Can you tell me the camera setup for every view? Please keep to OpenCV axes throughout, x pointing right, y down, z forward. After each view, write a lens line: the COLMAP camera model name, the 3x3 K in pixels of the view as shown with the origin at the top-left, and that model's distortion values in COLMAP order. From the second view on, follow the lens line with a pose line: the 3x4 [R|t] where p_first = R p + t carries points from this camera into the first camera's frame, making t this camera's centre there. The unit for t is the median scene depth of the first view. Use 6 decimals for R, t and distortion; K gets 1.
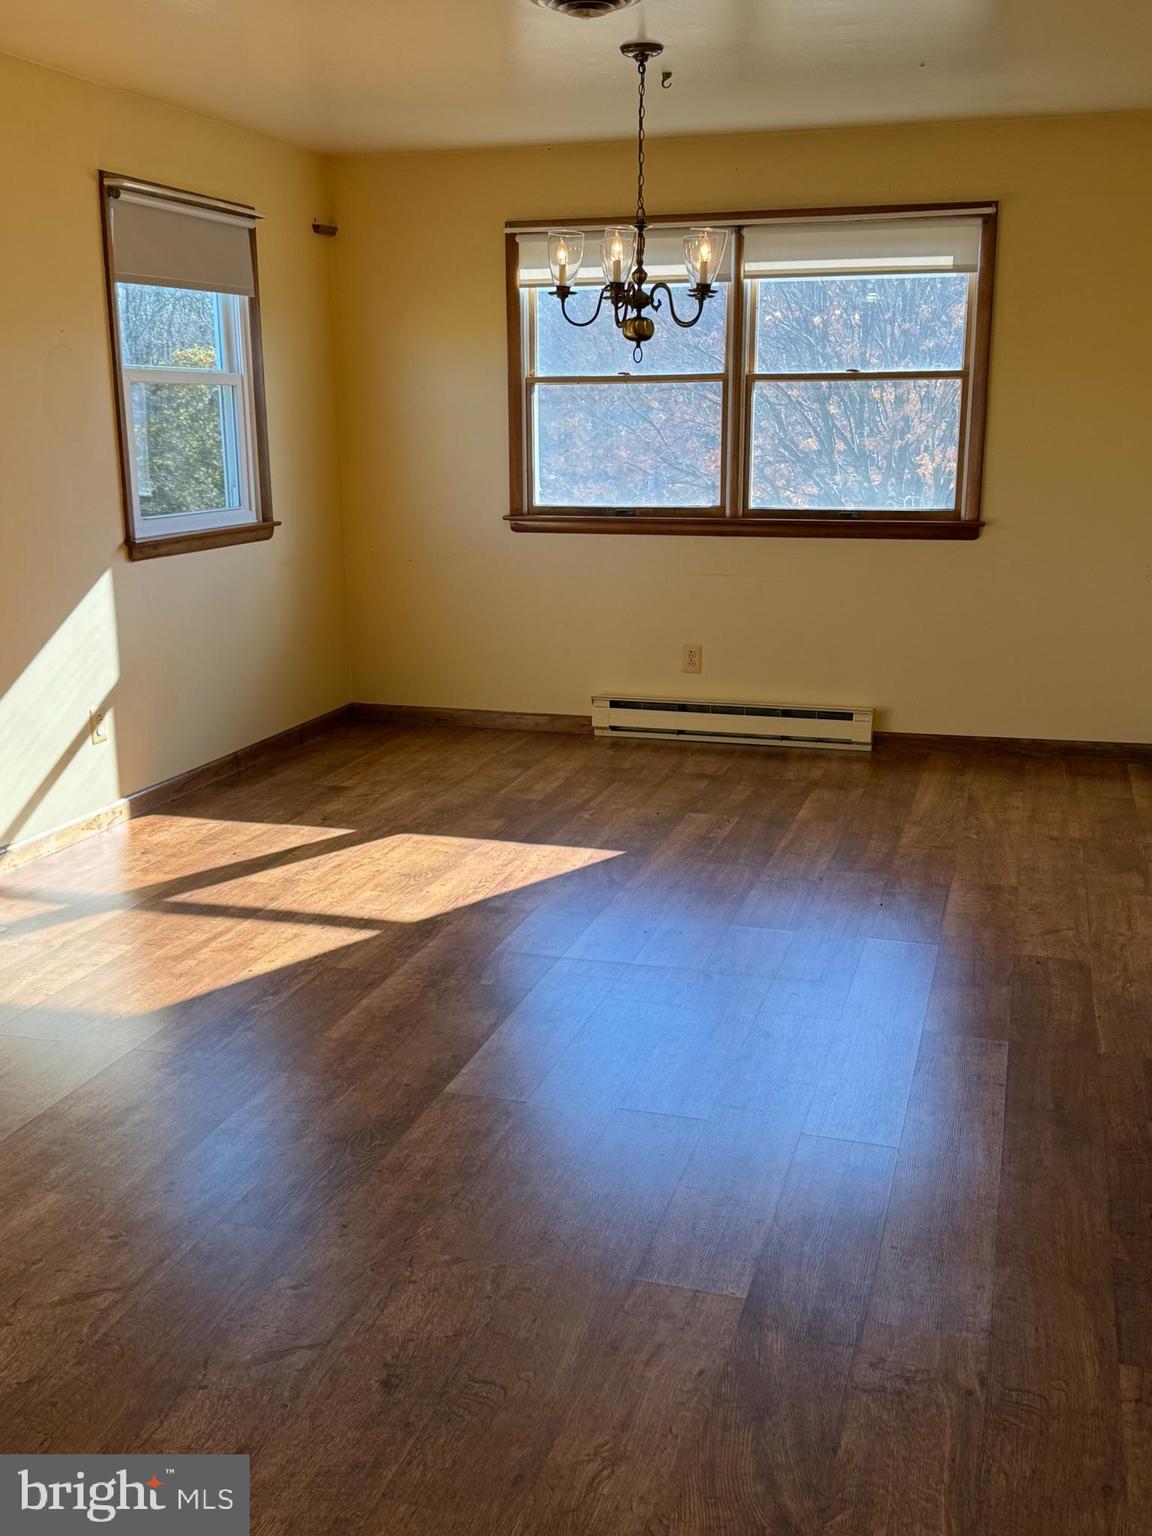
lens RADIAL K [[1534.0, 0, 576.0], [0, 1534.0, 768.0], [0, 0, 1]] dist [0.210071, -0.423730]
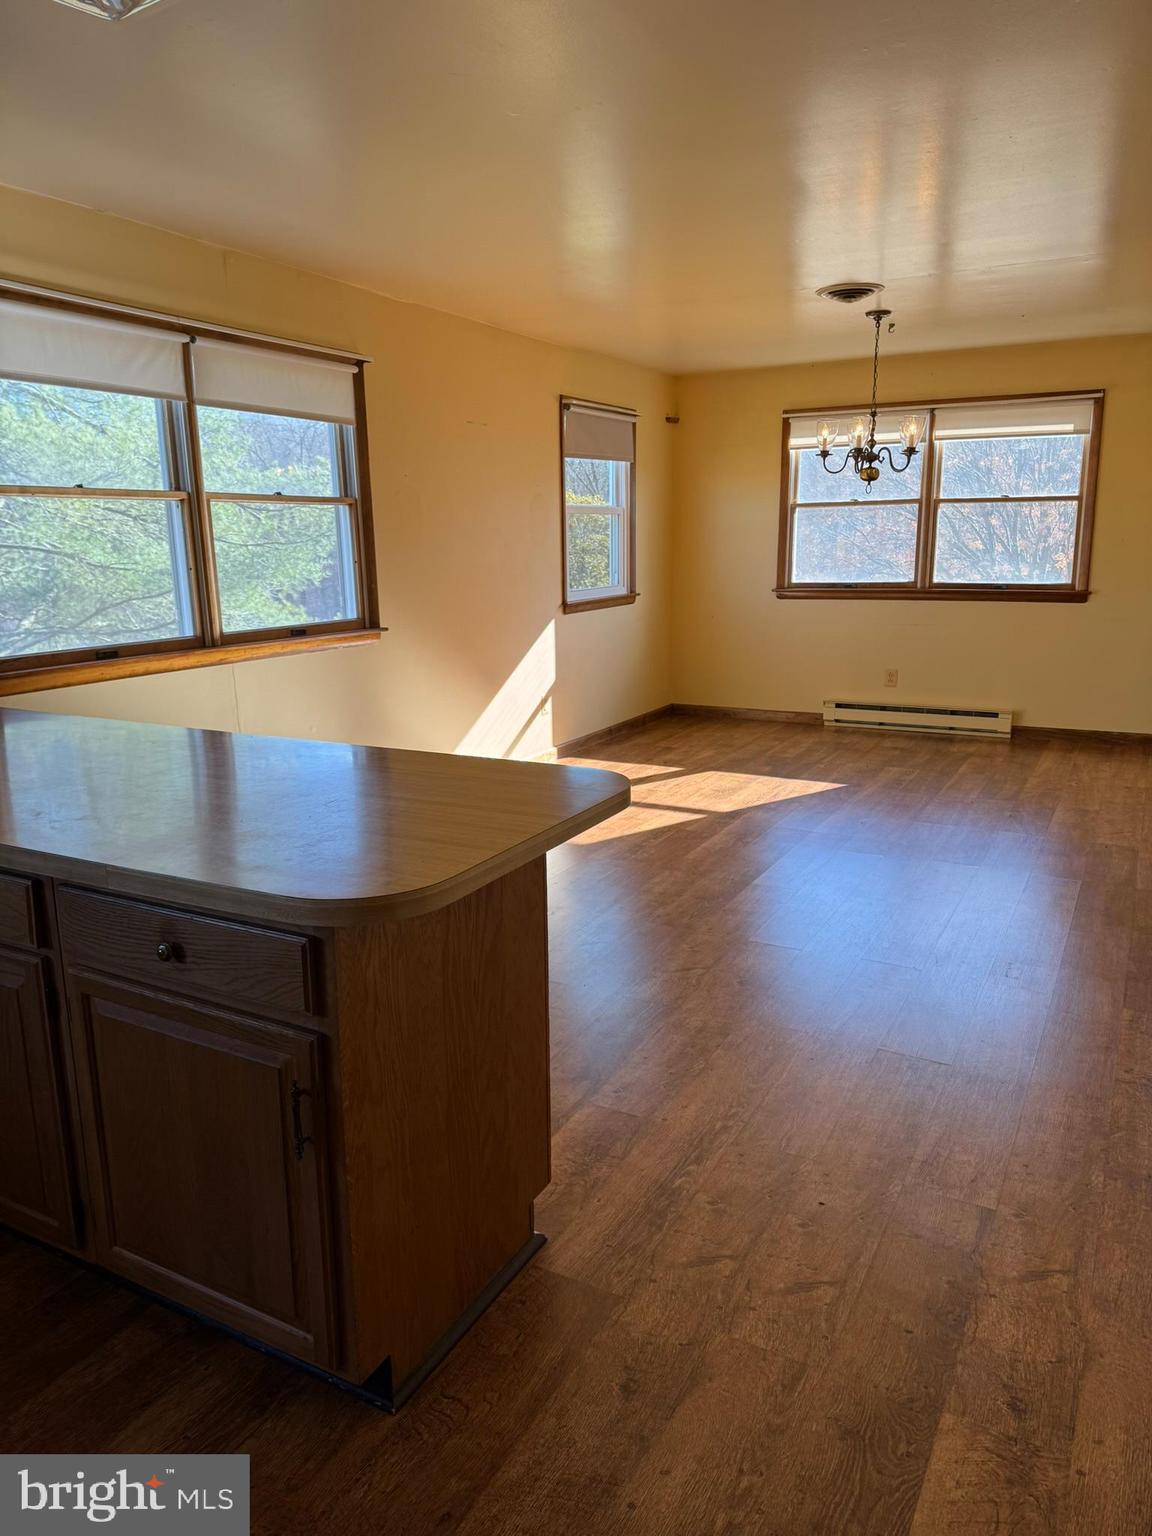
lens RADIAL K [[1058.7, 0, 576.0], [0, 1058.7, 768.0], [0, 0, 1]] dist [0.203925, -0.422177]
pose [[0.979744, 0.034659, -0.197233, -0.024270], [-0.035990, 0.999347, -0.003165, 0.043393], [0.196994, 0.010199, 0.980352, -0.174849]]
